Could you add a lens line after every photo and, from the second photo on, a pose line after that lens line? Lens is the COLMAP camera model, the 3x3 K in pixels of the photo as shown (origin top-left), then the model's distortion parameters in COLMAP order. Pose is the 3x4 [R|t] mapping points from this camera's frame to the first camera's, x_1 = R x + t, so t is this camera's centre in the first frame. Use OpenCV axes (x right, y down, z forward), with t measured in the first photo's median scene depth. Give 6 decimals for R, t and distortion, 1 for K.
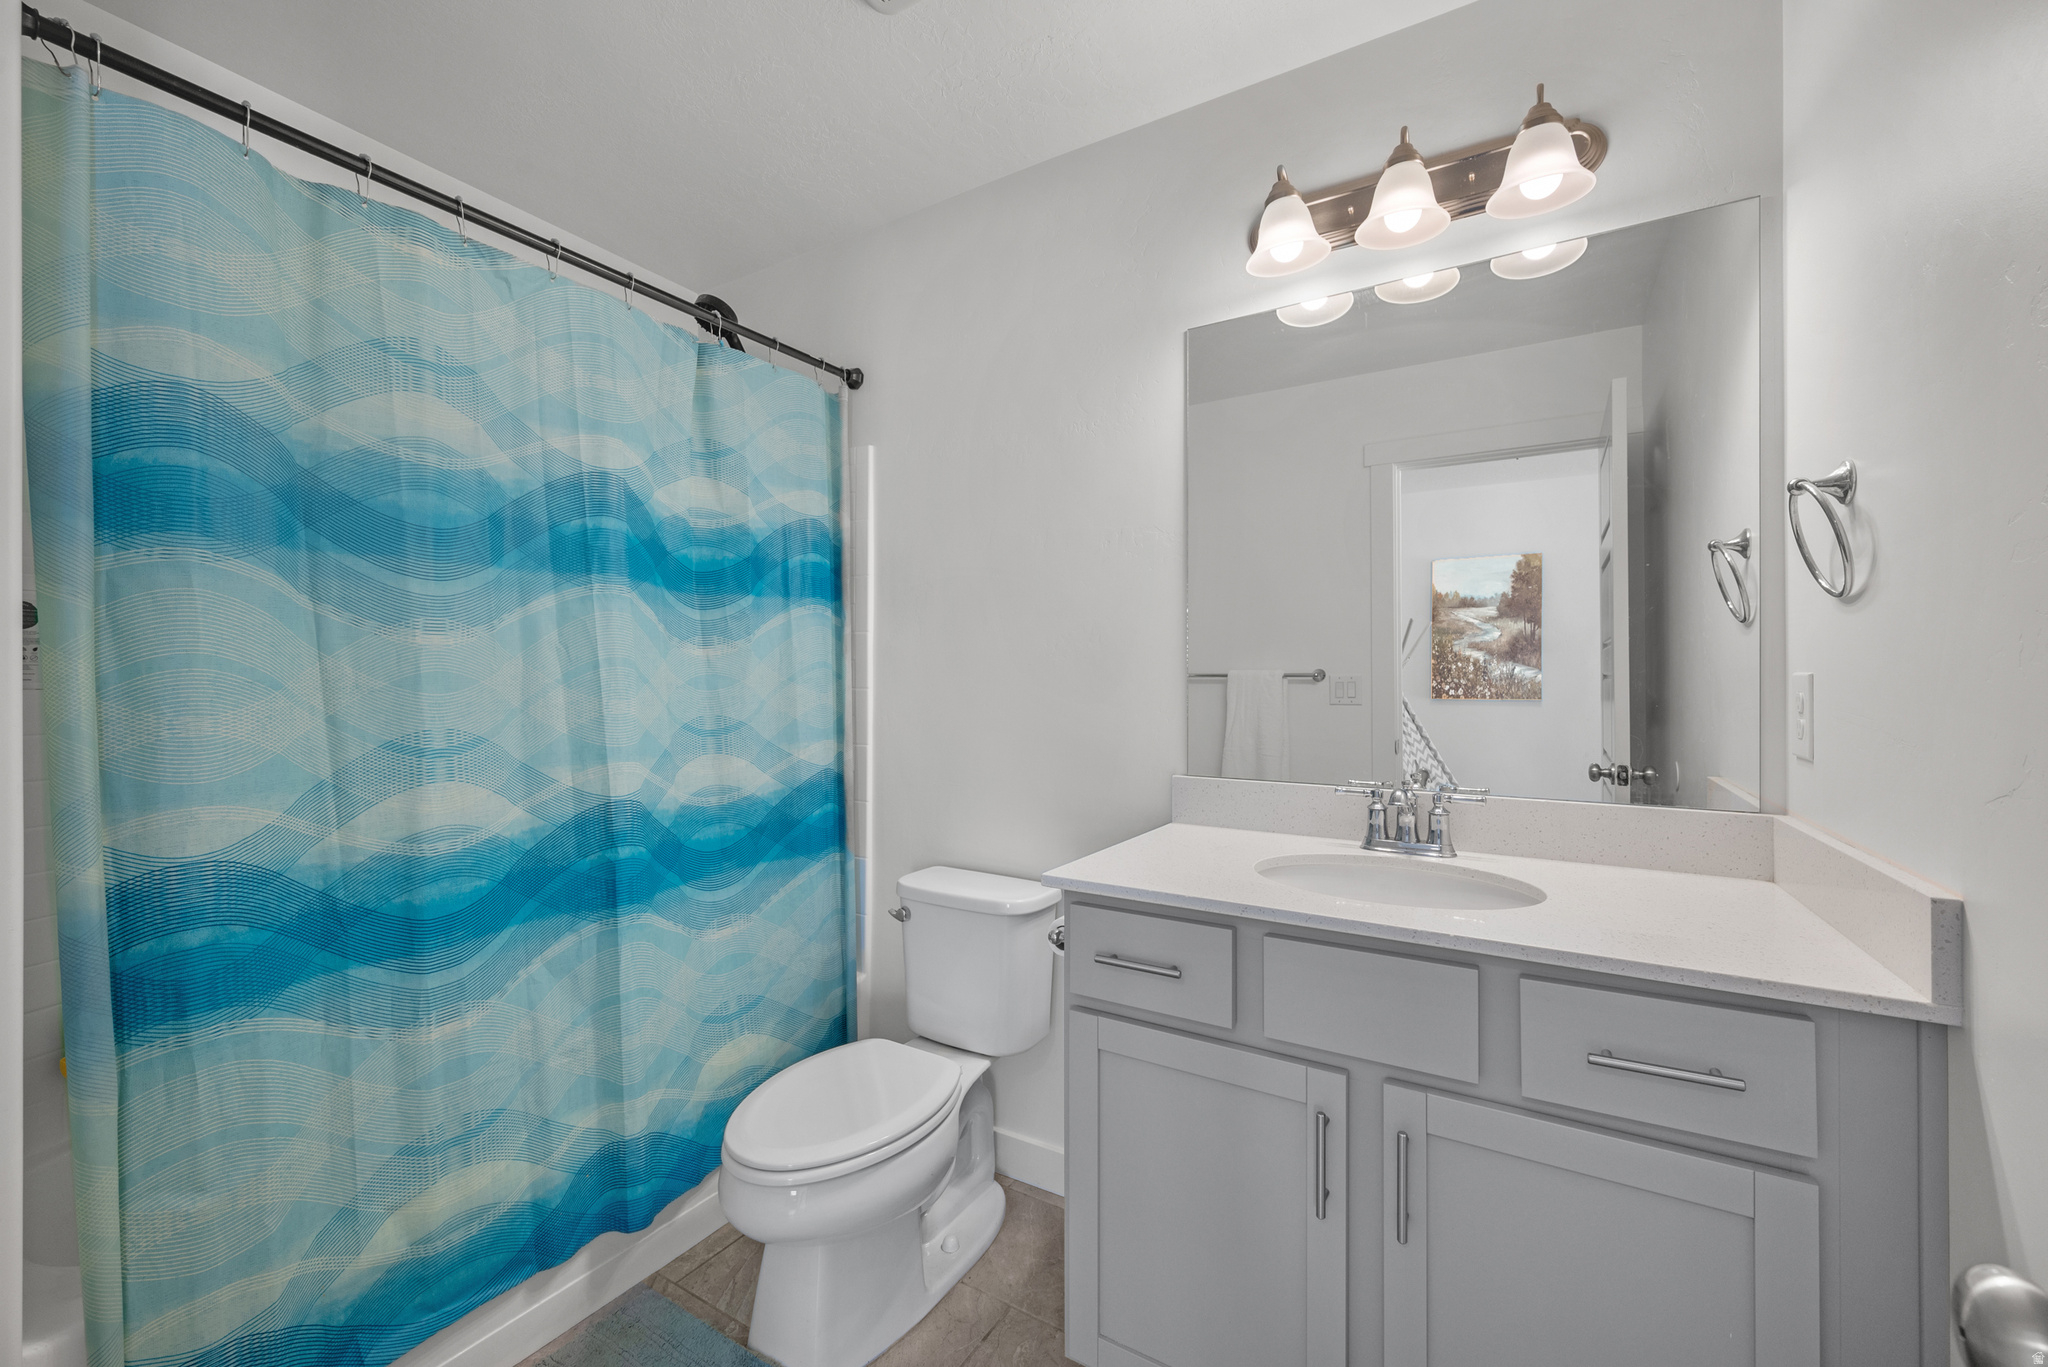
lens RADIAL K [[814.3, 0, 1022.7], [0, 814.3, 678.2], [0, 0, 1]] dist [-0.010060, 0.000006]
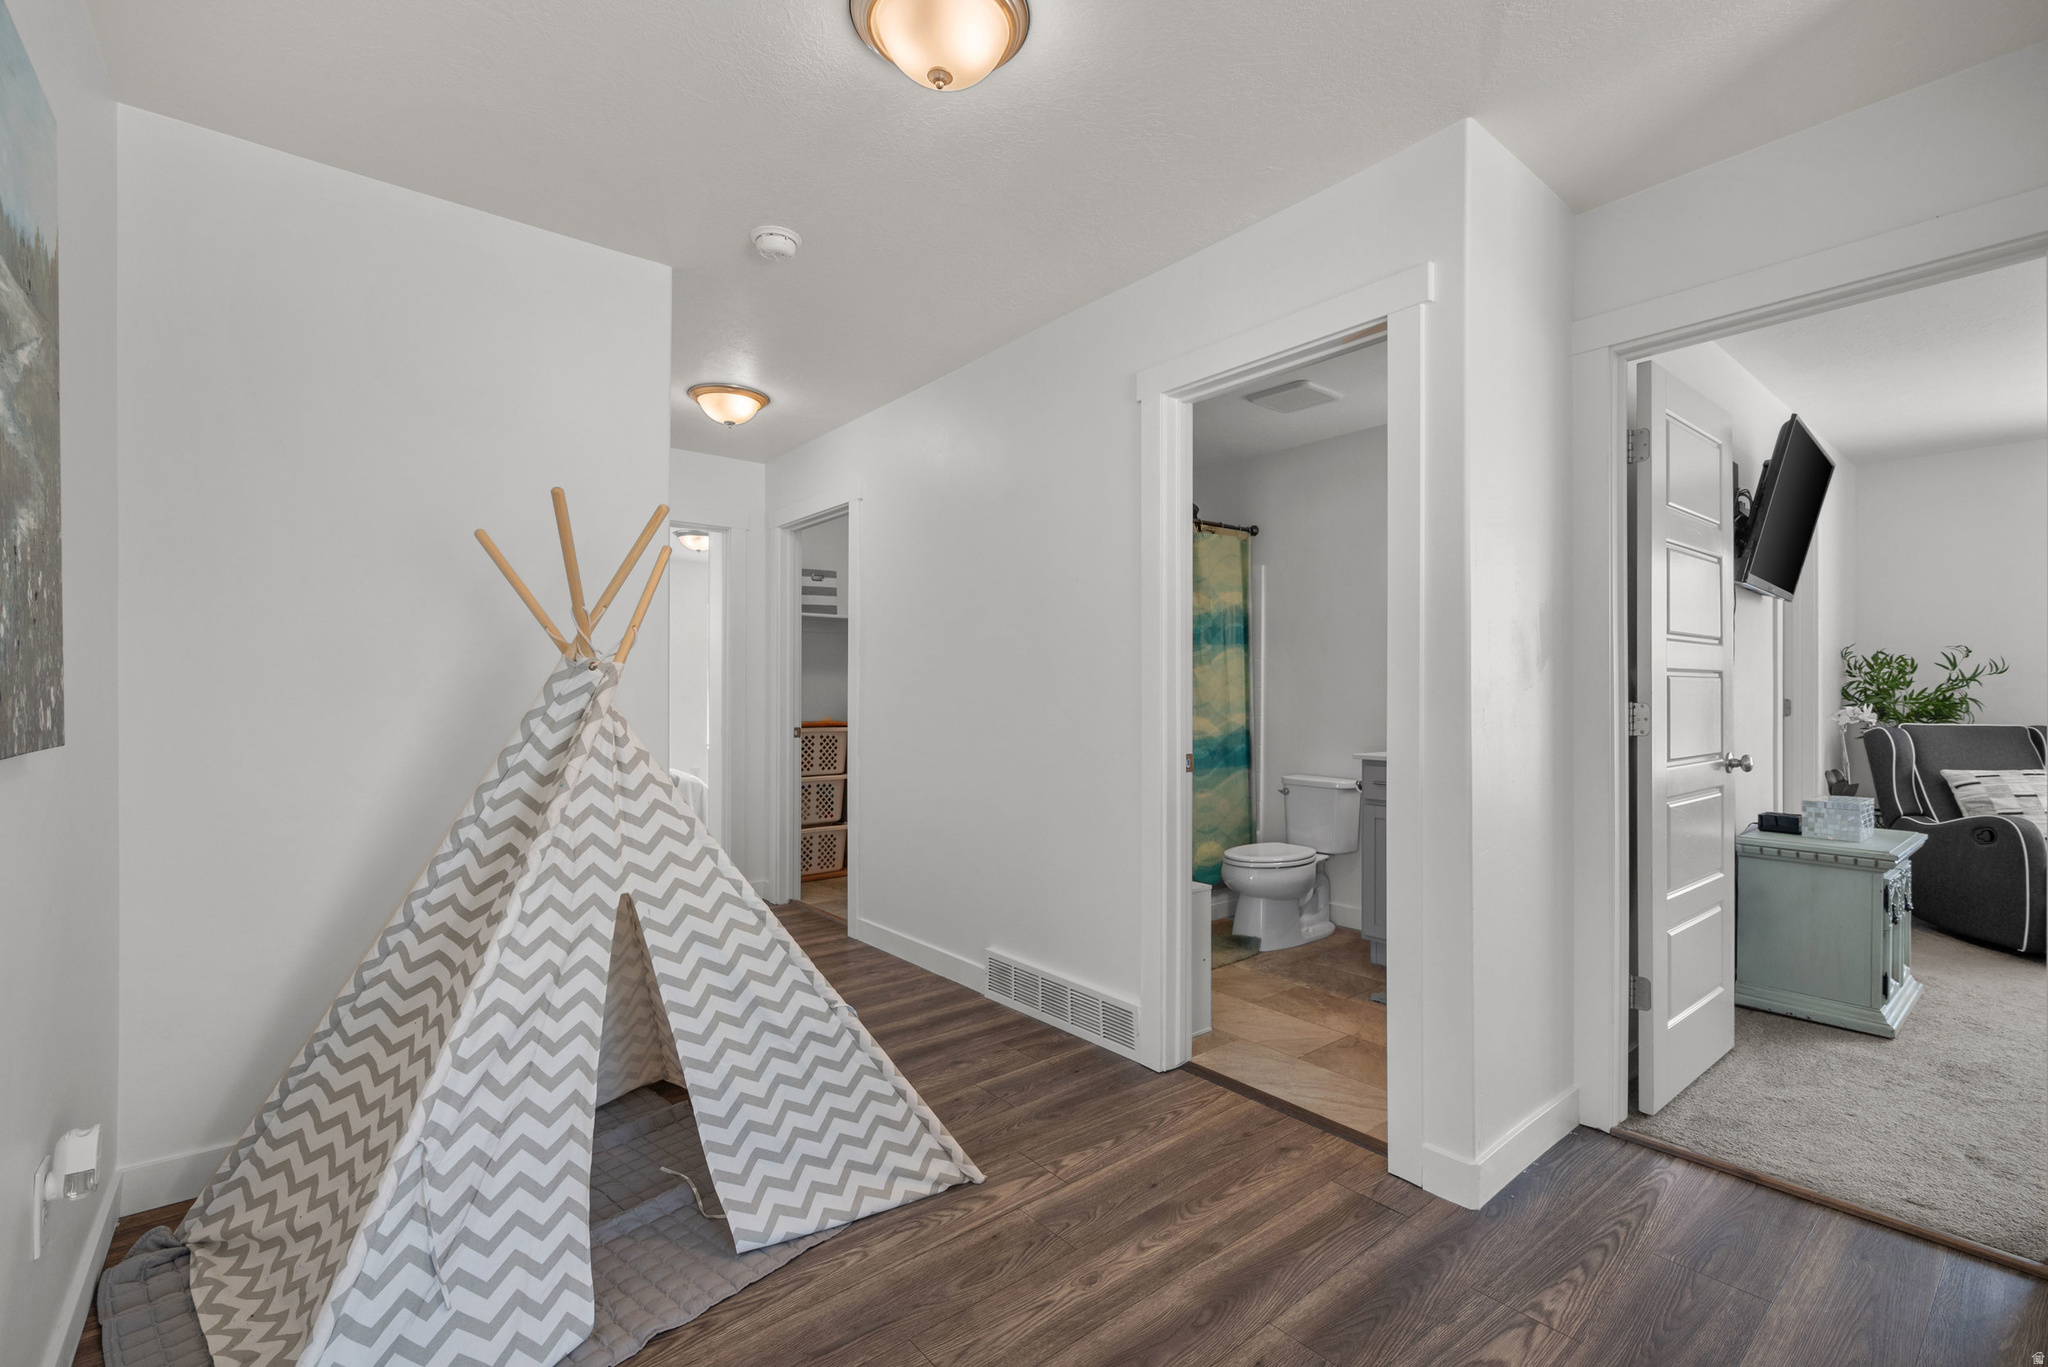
lens RADIAL K [[888.8, 0, 1023.4], [0, 888.8, 674.7], [0, 0, 1]] dist [0.002331, 0.000014]
pose [[0.945562, 0.006603, -0.325374, -0.034386], [-0.009952, 0.999913, -0.008632, 0.004240], [0.325289, 0.011400, 0.945546, -1.318698]]
